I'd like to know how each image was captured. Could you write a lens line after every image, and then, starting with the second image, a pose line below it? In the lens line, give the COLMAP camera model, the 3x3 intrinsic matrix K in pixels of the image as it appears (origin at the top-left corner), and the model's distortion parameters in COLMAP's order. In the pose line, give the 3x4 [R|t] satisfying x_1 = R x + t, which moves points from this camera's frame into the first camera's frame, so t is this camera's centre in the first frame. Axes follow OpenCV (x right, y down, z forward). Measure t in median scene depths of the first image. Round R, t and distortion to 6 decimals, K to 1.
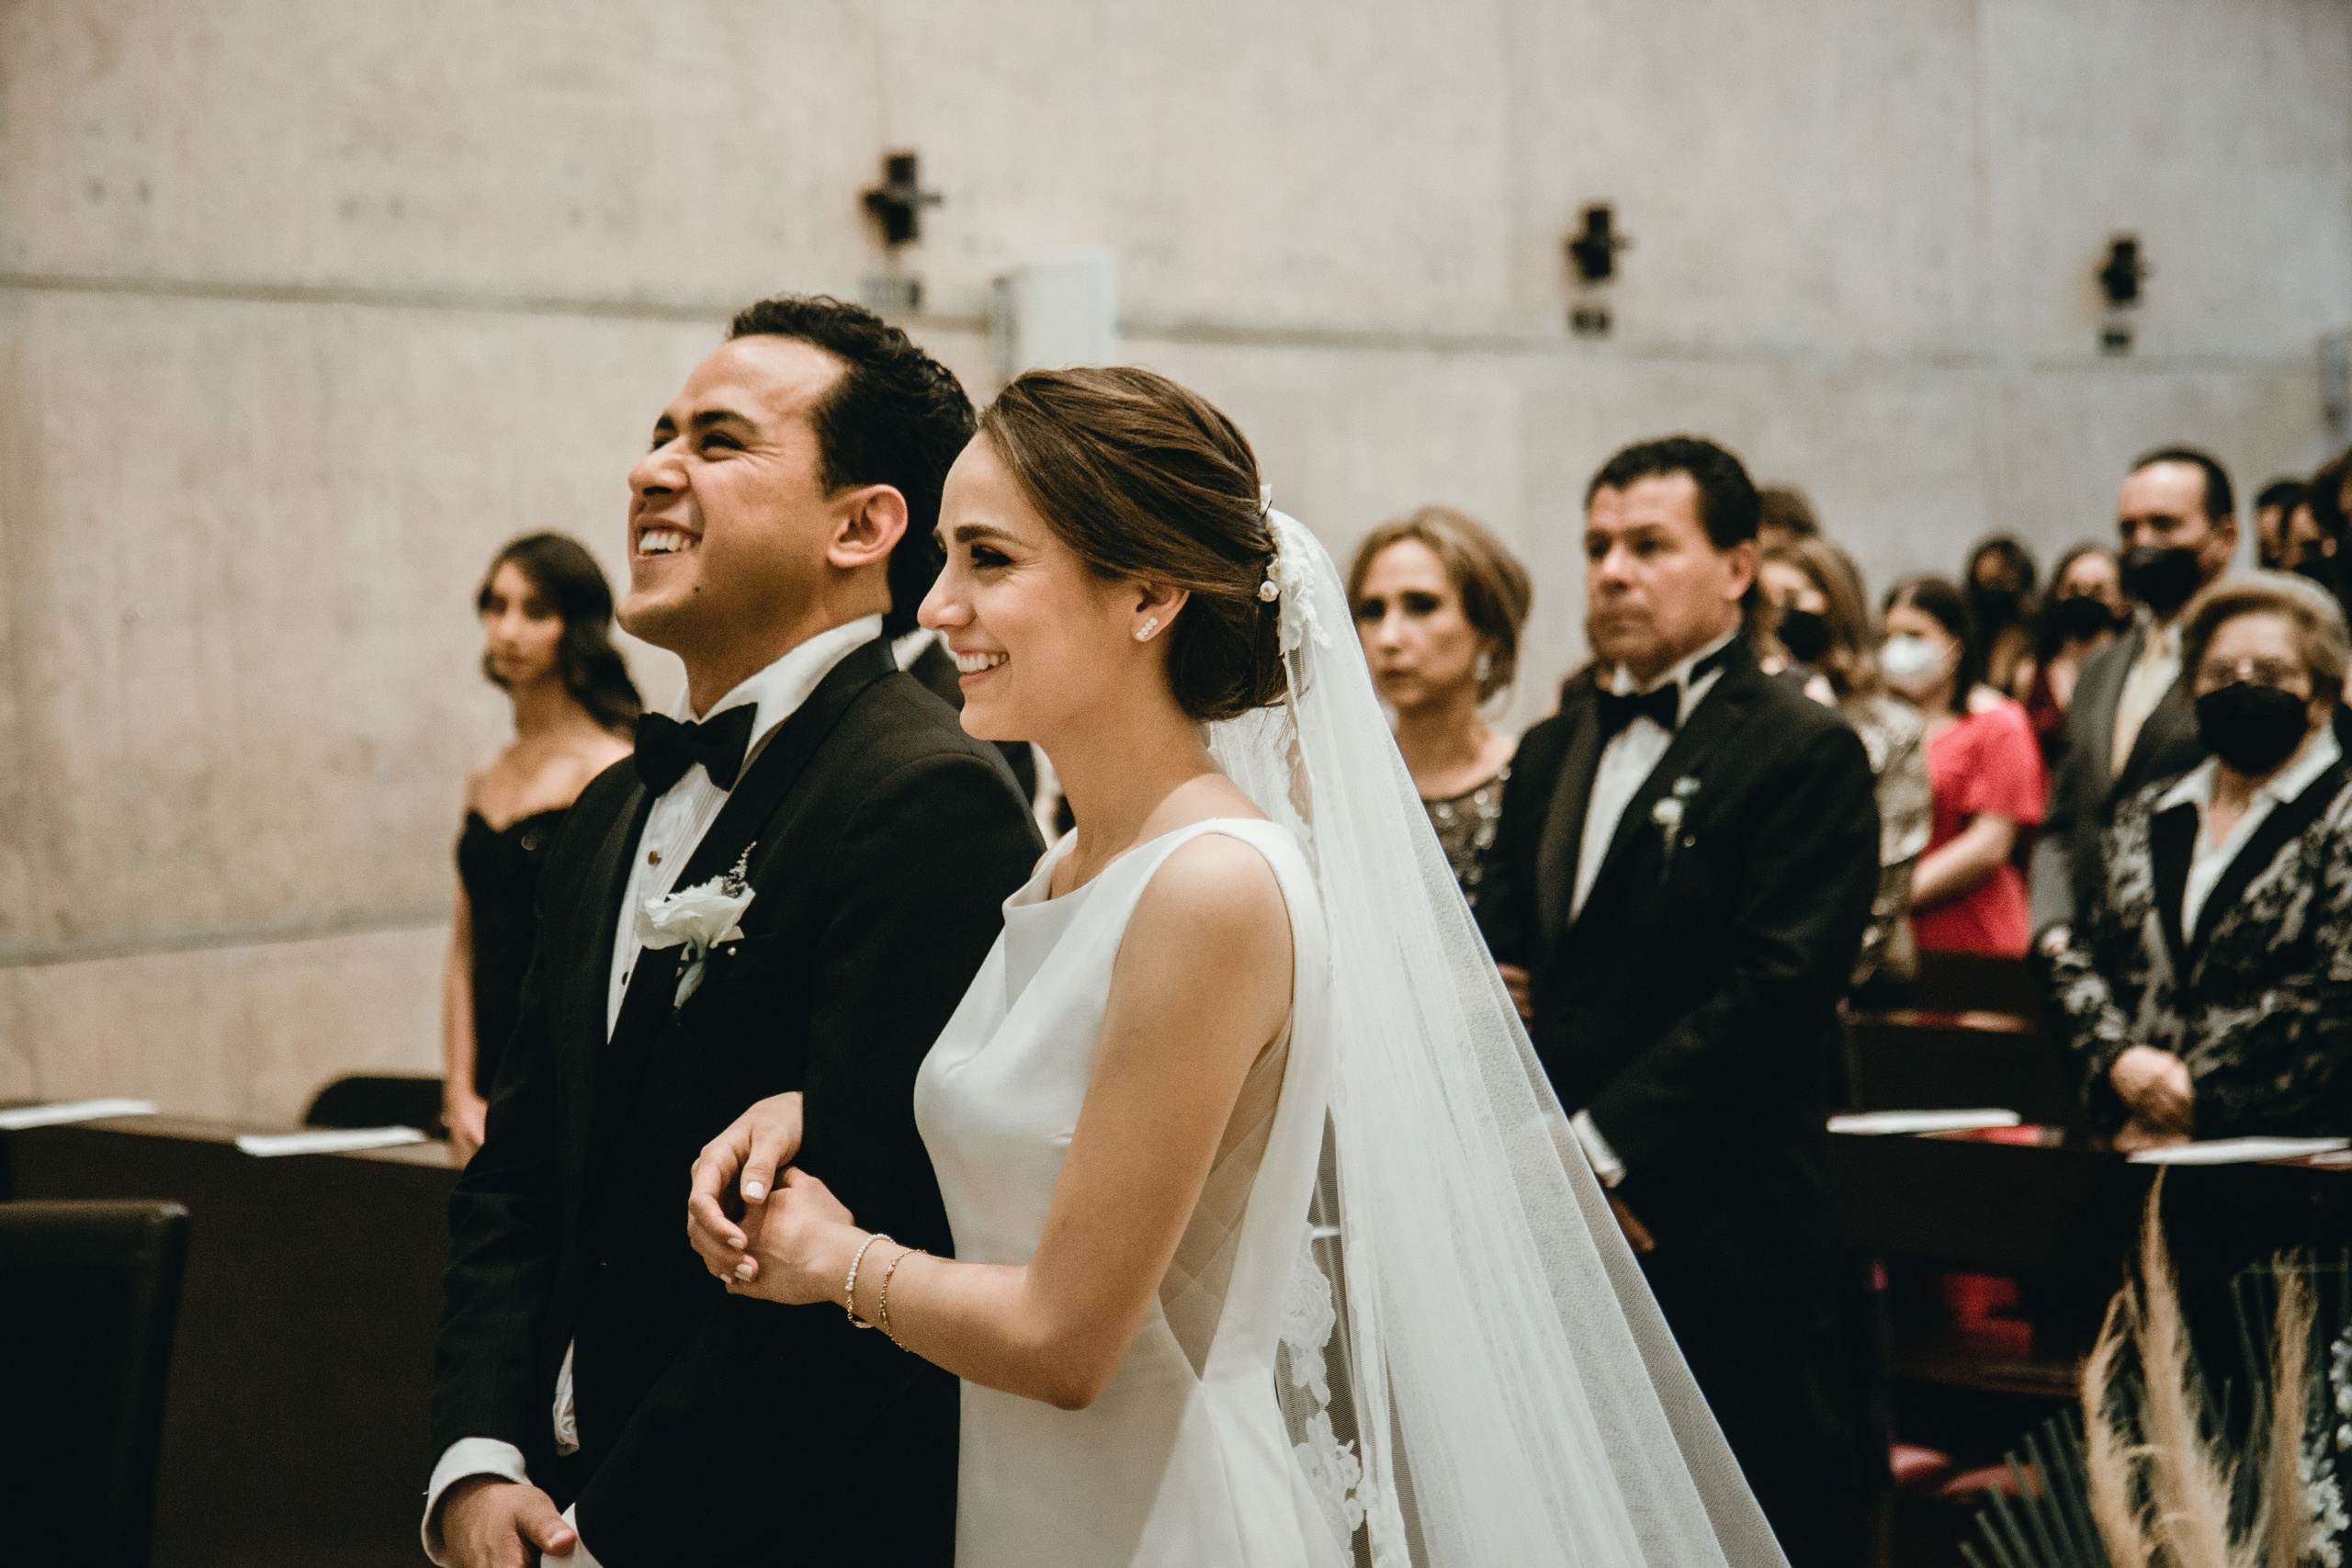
lens RADIAL K [[5272.5, 0, 1175.8], [0, 5272.5, 809.4], [0, 0, 1]] dist [0.357911, 0.000000]
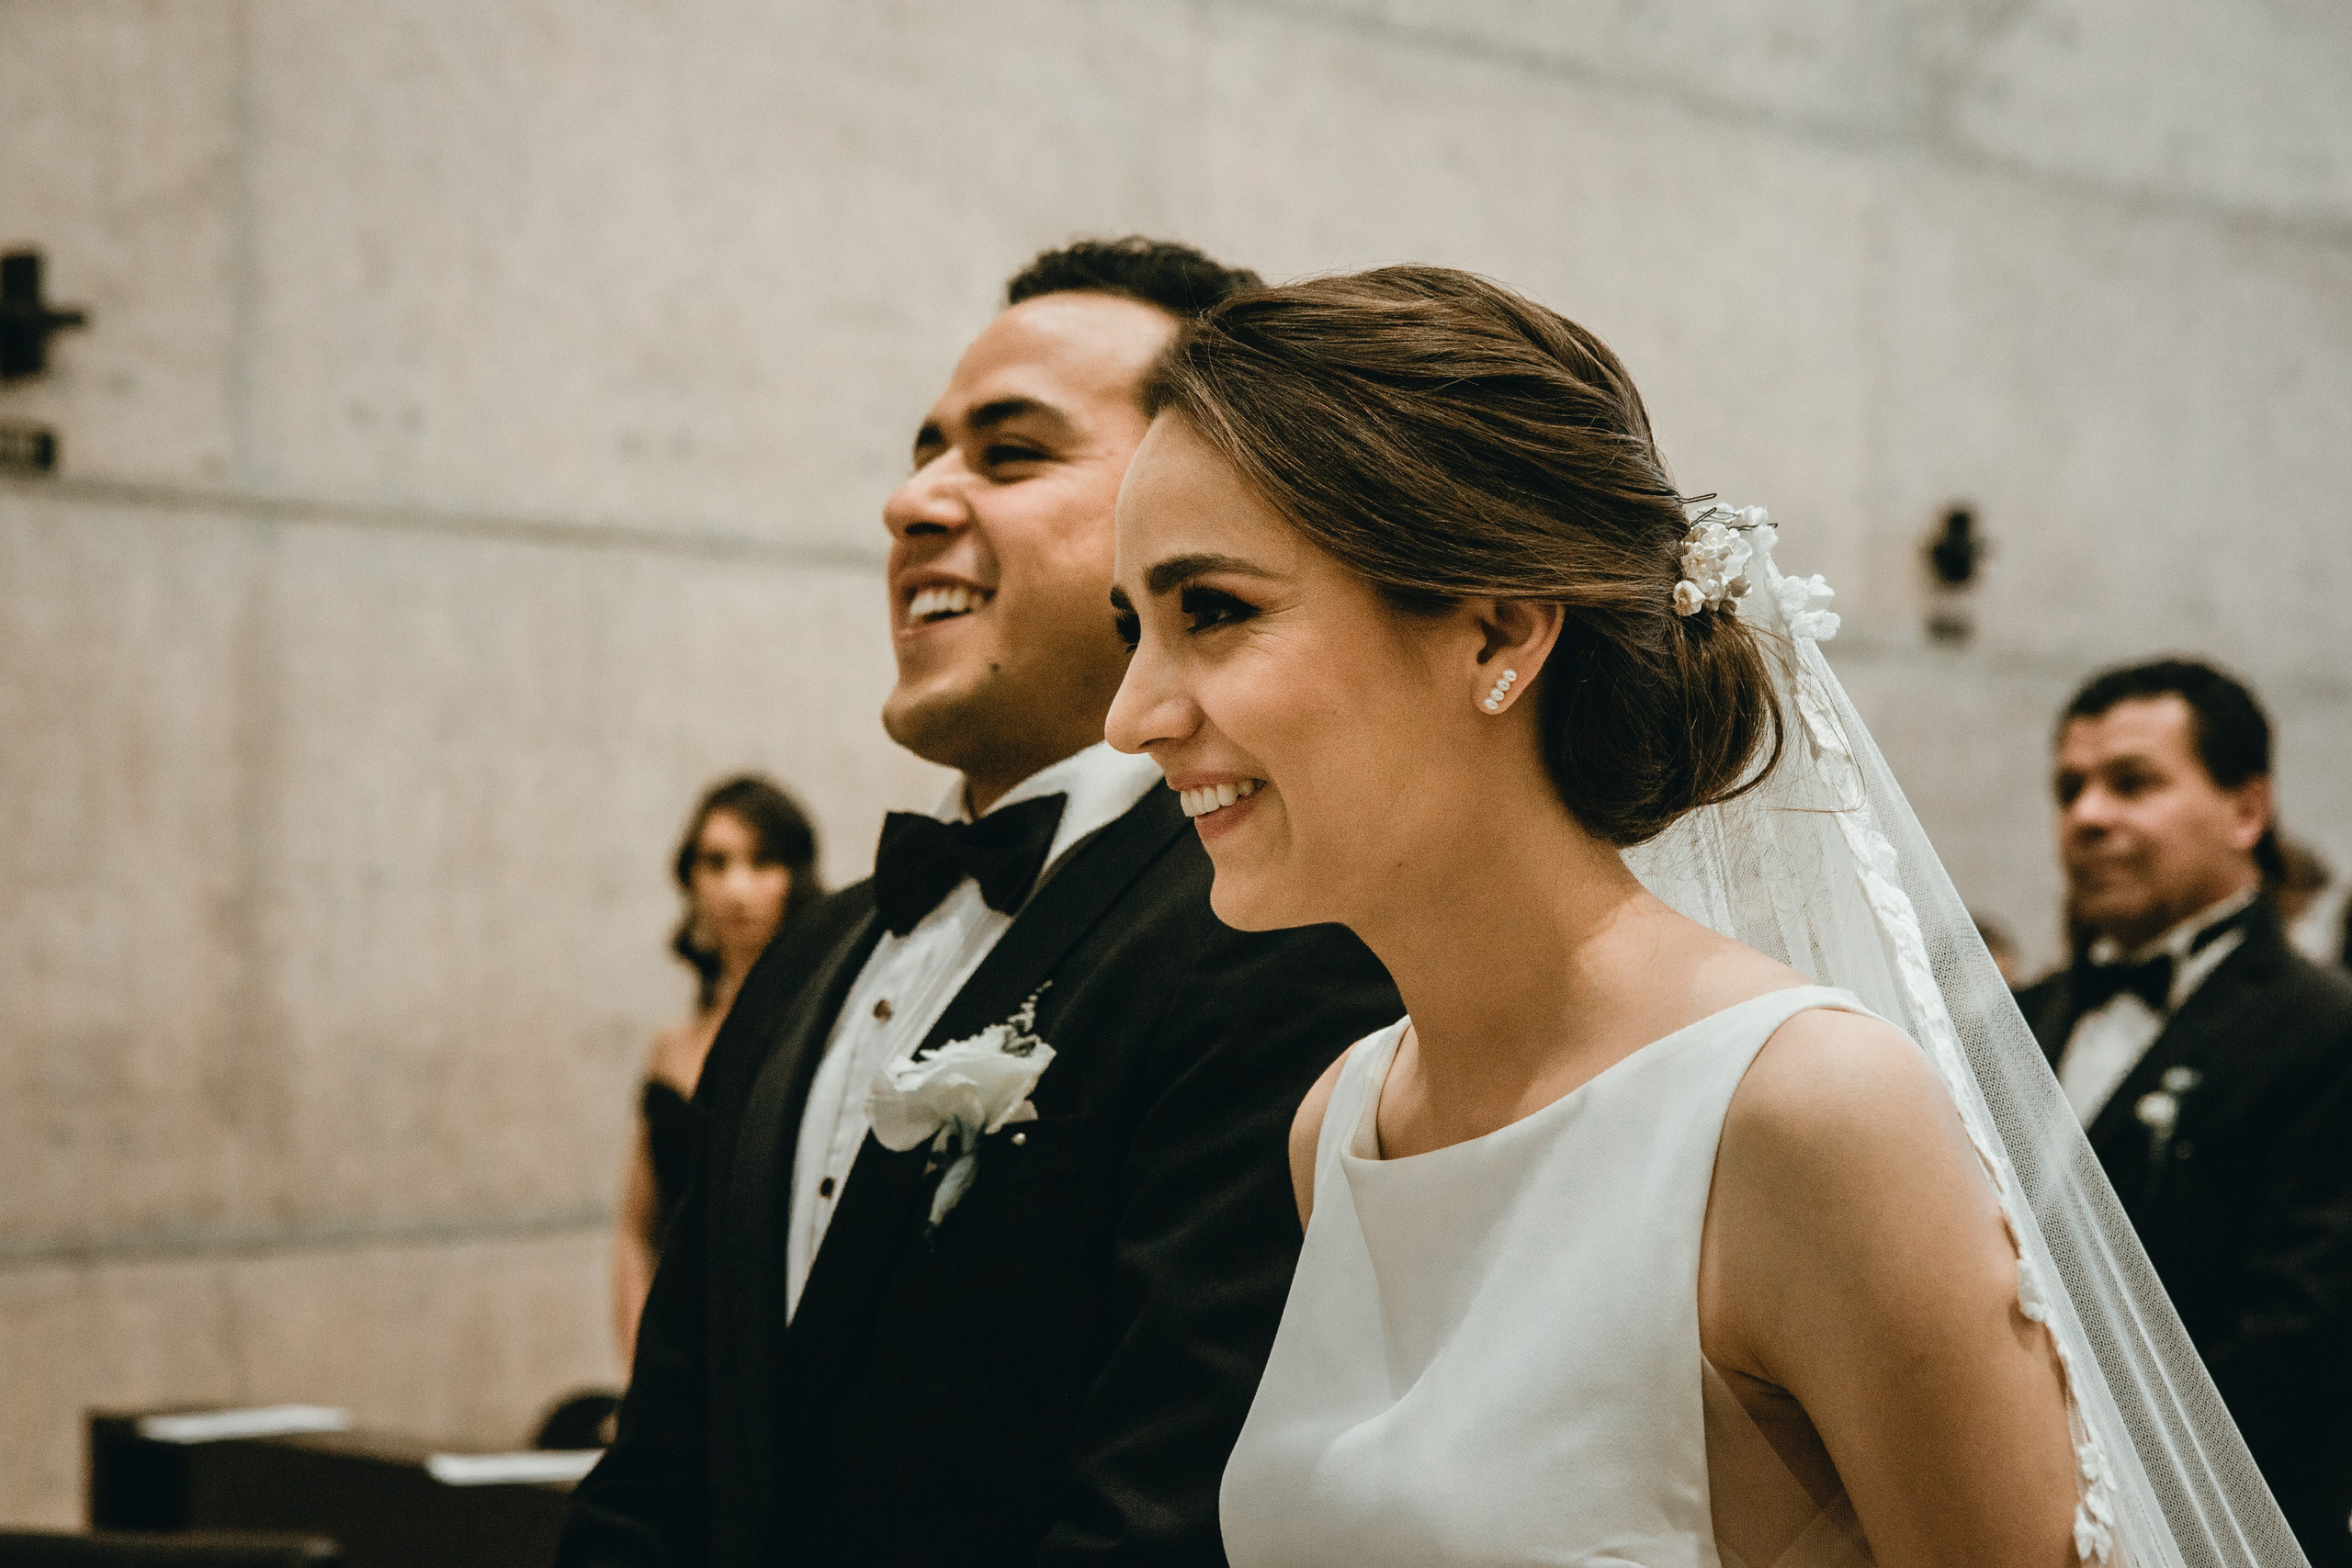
lens RADIAL K [[4824.8, 0, 1156.9], [0, 4824.8, 780.2], [0, 0, 1]] dist [0.364931, 0.000000]
pose [[0.998031, 0.026064, -0.057055, -0.014685], [-0.030813, 0.995988, -0.084011, 0.013921], [0.054636, 0.085604, 0.994830, 0.178920]]
